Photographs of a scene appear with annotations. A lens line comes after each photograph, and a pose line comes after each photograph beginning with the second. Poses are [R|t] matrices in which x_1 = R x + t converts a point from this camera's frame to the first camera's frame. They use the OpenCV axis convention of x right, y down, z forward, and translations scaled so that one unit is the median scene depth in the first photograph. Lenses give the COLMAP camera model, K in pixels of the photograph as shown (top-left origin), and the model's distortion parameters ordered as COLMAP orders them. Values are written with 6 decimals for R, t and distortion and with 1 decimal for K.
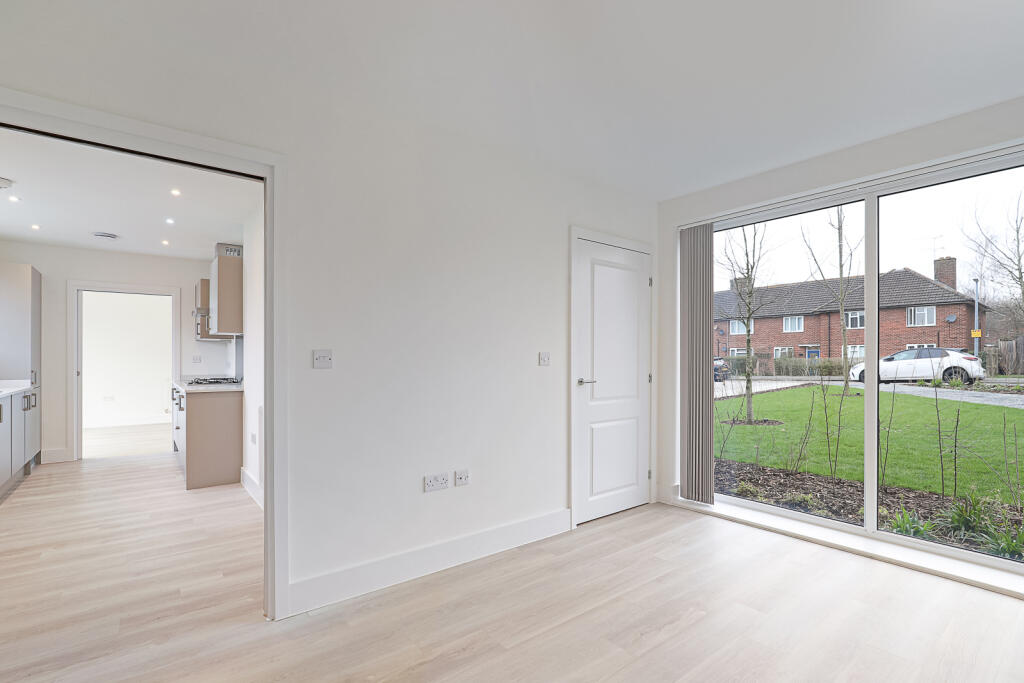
lens RADIAL K [[478.8, 0, 512.1], [0, 478.8, 359.0], [0, 0, 1]] dist [-0.001586, 0.000051]
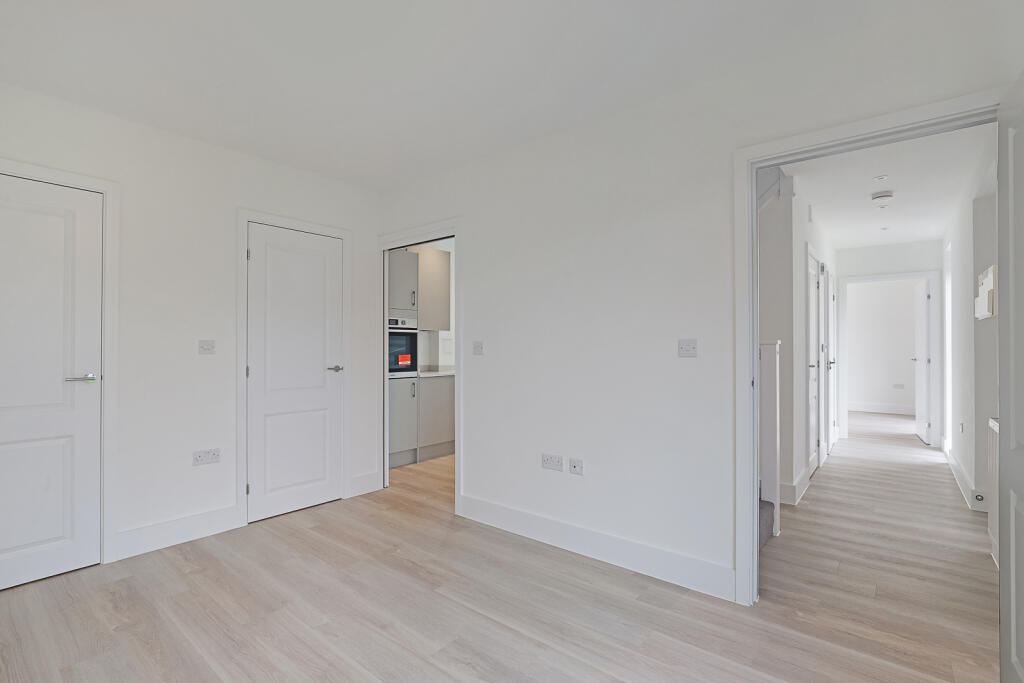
lens RADIAL K [[473.8, 0, 513.3], [0, 473.8, 344.9], [0, 0, 1]] dist [-0.014861, 0.000414]
pose [[0.217434, -0.008121, -0.976041, 0.941649], [-0.001067, 0.999963, -0.008558, 0.003791], [0.976074, 0.002903, 0.217417, 0.744705]]
